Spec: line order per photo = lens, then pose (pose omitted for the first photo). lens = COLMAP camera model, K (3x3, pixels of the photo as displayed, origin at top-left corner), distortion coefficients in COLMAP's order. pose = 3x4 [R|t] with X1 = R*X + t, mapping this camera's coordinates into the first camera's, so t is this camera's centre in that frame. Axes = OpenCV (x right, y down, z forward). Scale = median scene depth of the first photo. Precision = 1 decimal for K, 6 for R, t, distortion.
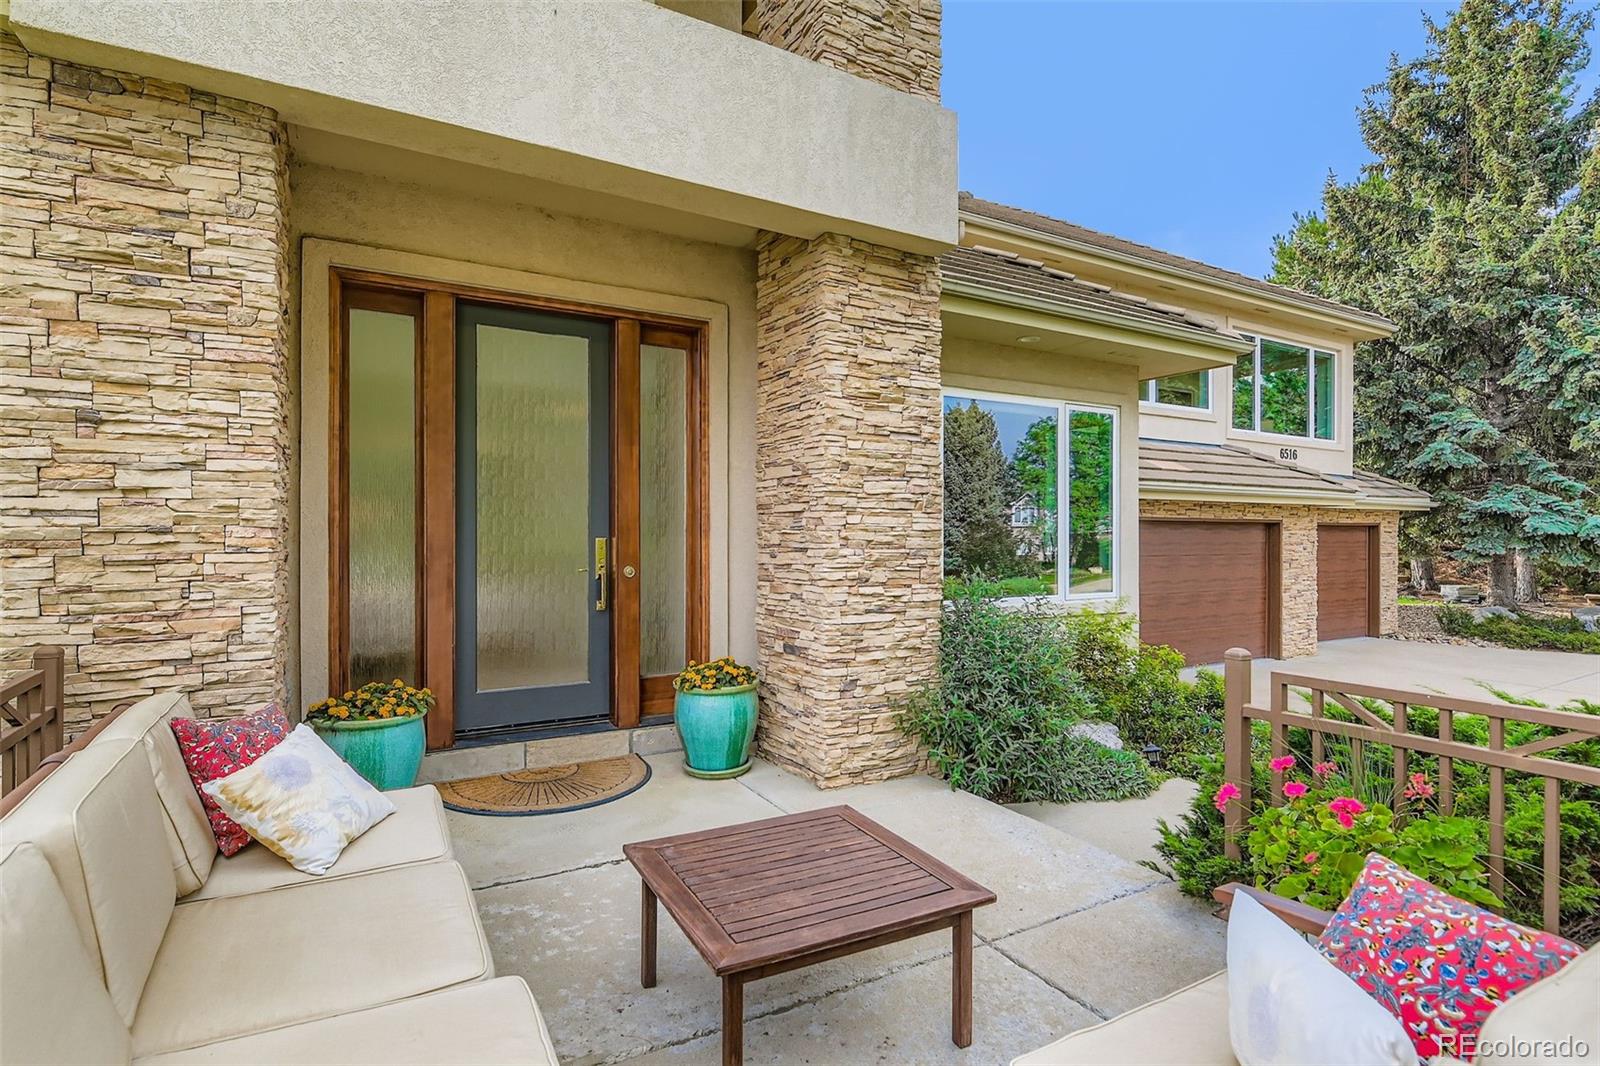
lens RADIAL K [[809.5, 0, 799.3], [0, 809.5, 533.6], [0, 0, 1]] dist [0.001565, 0.000170]
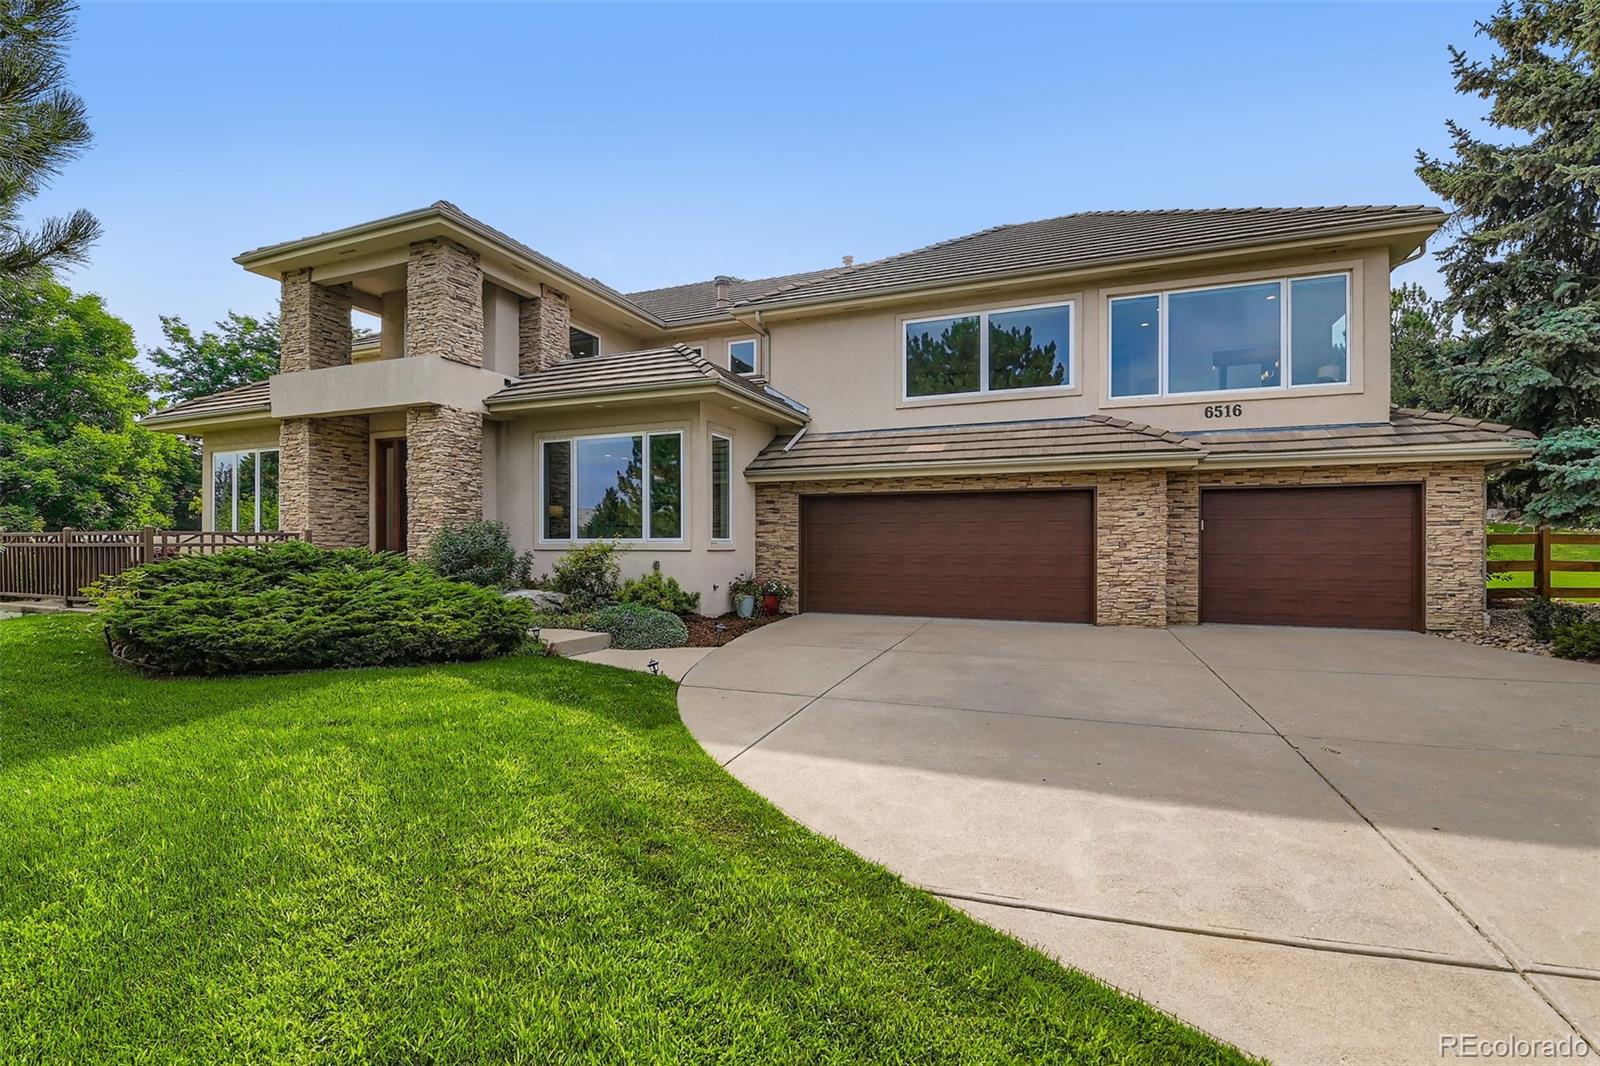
lens RADIAL K [[695.5, 0, 795.5], [0, 695.5, 533.8], [0, 0, 1]] dist [-0.003647, -0.000166]
pose [[0.621386, -0.006473, -0.783478, 1.037908], [0.005020, 0.999978, -0.004280, 0.043909], [0.783489, -0.001273, 0.621405, 0.176663]]
